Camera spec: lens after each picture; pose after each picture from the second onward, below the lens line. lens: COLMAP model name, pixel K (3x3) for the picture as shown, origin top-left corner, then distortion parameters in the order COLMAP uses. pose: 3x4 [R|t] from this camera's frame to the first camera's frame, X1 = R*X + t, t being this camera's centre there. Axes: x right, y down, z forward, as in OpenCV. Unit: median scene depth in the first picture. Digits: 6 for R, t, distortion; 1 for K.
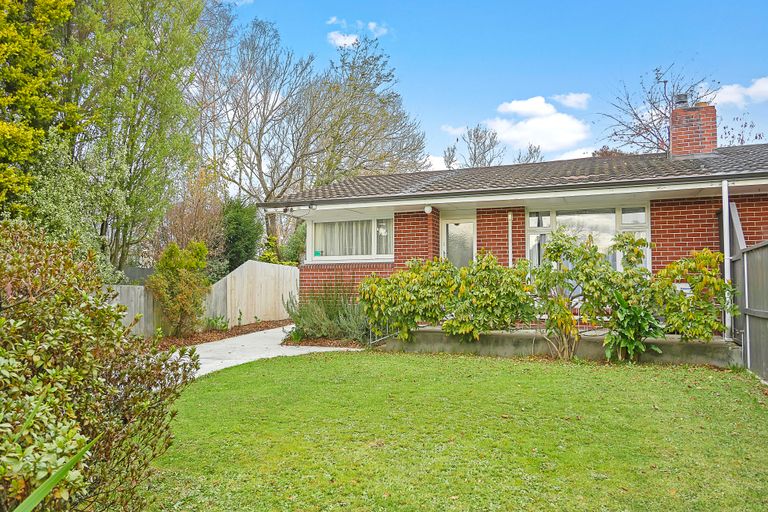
lens RADIAL K [[567.1, 0, 384.6], [0, 567.1, 255.9], [0, 0, 1]] dist [0.023039, -0.000958]
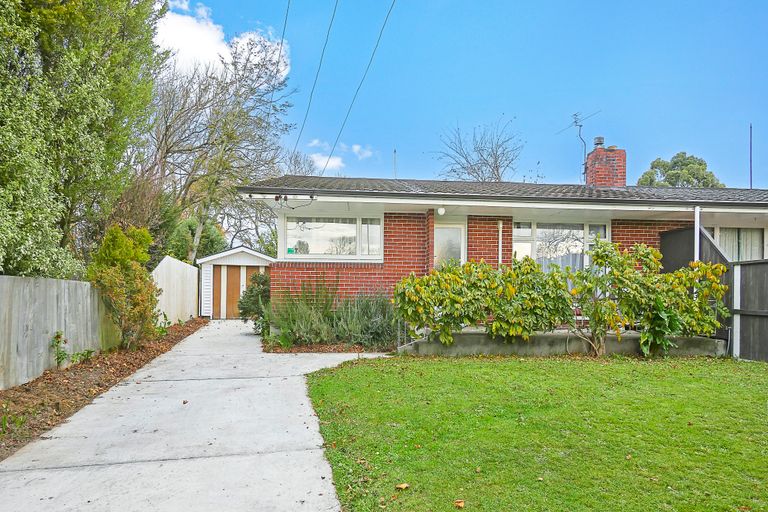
lens RADIAL K [[442.3, 0, 378.8], [0, 442.3, 294.6], [0, 0, 1]] dist [0.006236, 0.000659]
pose [[0.895580, 0.007869, 0.444831, -0.375618], [-0.037158, 0.997673, 0.057161, 0.024605], [-0.443346, -0.067722, 0.893788, 0.360048]]
